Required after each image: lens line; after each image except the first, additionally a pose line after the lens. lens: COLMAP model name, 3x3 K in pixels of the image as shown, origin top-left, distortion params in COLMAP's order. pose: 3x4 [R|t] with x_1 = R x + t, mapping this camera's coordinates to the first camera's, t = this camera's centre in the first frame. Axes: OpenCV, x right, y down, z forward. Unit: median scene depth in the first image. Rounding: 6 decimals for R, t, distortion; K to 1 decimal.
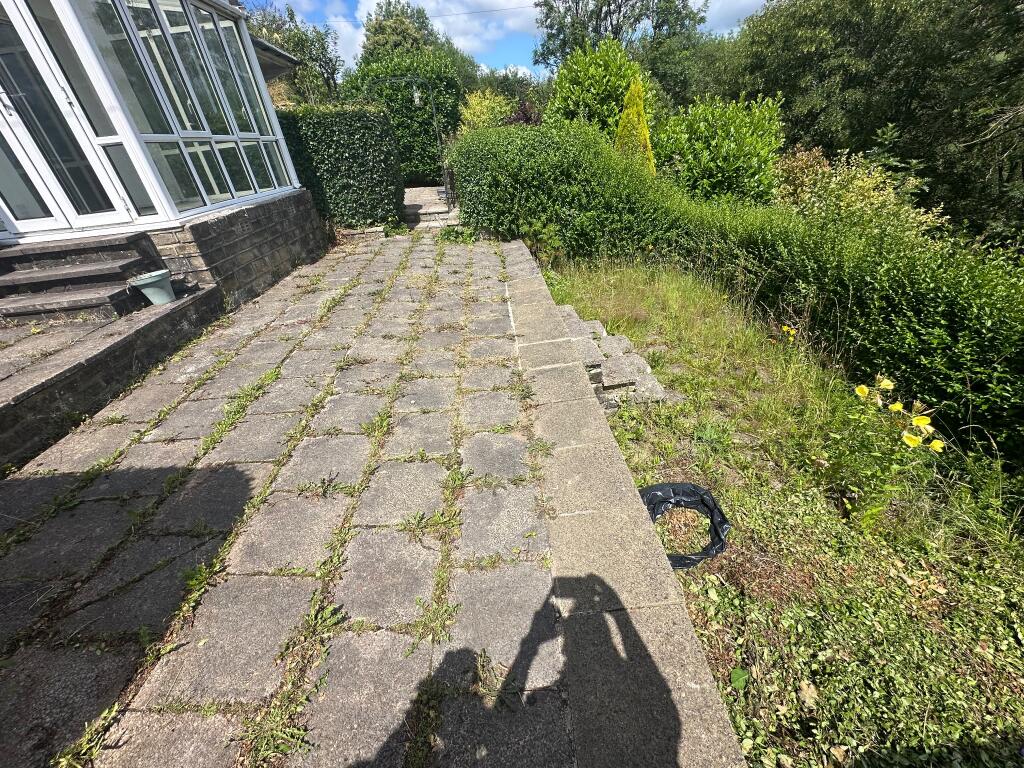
lens RADIAL K [[410.0, 0, 516.4], [0, 410.0, 385.2], [0, 0, 1]] dist [-0.002160, -0.000041]
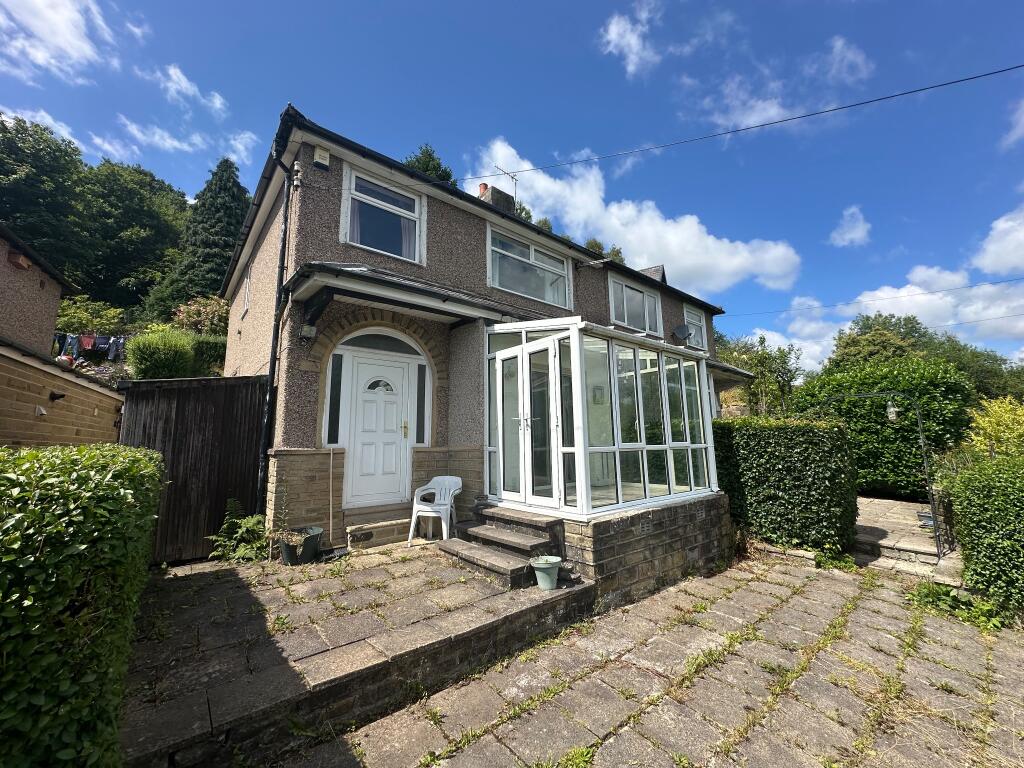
lens RADIAL K [[410.0, 0, 509.2], [0, 410.0, 381.3], [0, 0, 1]] dist [-0.002160, -0.000041]
pose [[0.578014, -0.042824, -0.814902, -0.028448], [-0.453284, 0.813537, -0.364269, -0.168310], [0.678552, 0.579935, 0.450824, 0.125177]]
